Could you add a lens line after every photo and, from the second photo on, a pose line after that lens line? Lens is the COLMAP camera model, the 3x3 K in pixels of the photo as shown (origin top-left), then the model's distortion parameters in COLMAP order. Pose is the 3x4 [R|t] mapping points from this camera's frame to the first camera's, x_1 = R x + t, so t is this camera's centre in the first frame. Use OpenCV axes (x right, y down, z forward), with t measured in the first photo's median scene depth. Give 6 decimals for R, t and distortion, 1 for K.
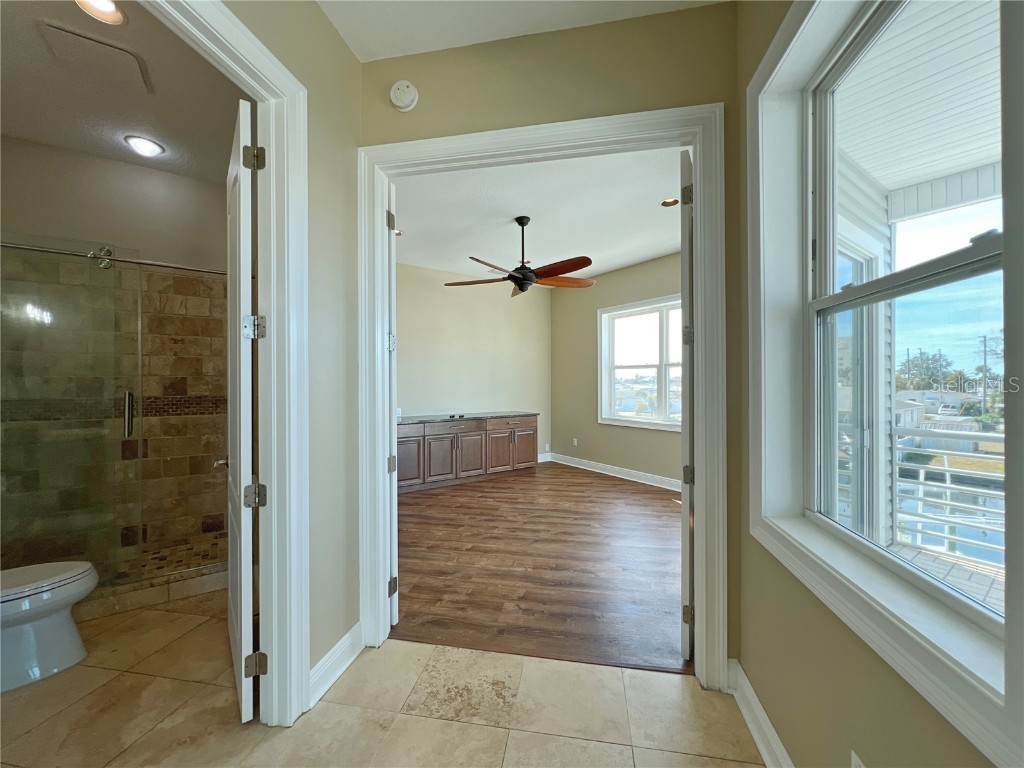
lens RADIAL K [[408.3, 0, 512.0], [0, 408.3, 384.0], [0, 0, 1]] dist [-0.000810, 0.000581]
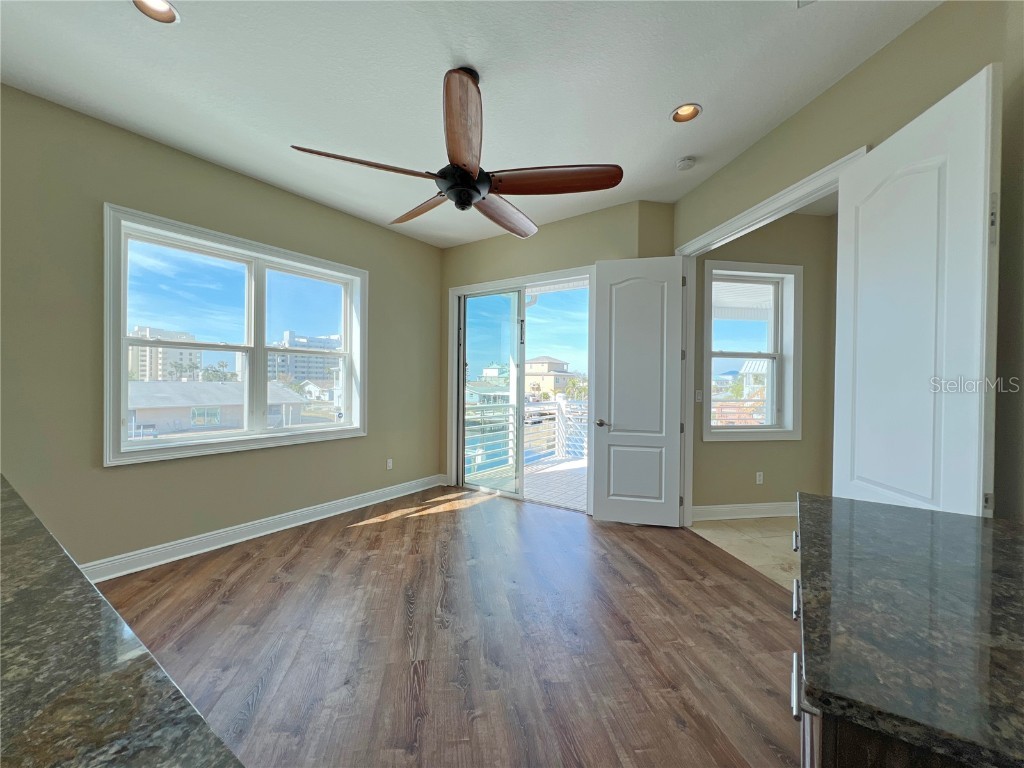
lens RADIAL K [[408.3, 0, 512.0], [0, 408.3, 384.0], [0, 0, 1]] dist [-0.000810, 0.000581]
pose [[-0.338324, -0.005885, 0.941011, -0.709803], [-0.005370, 0.999976, 0.004323, 0.009112], [-0.941014, -0.003591, -0.338347, 1.557046]]
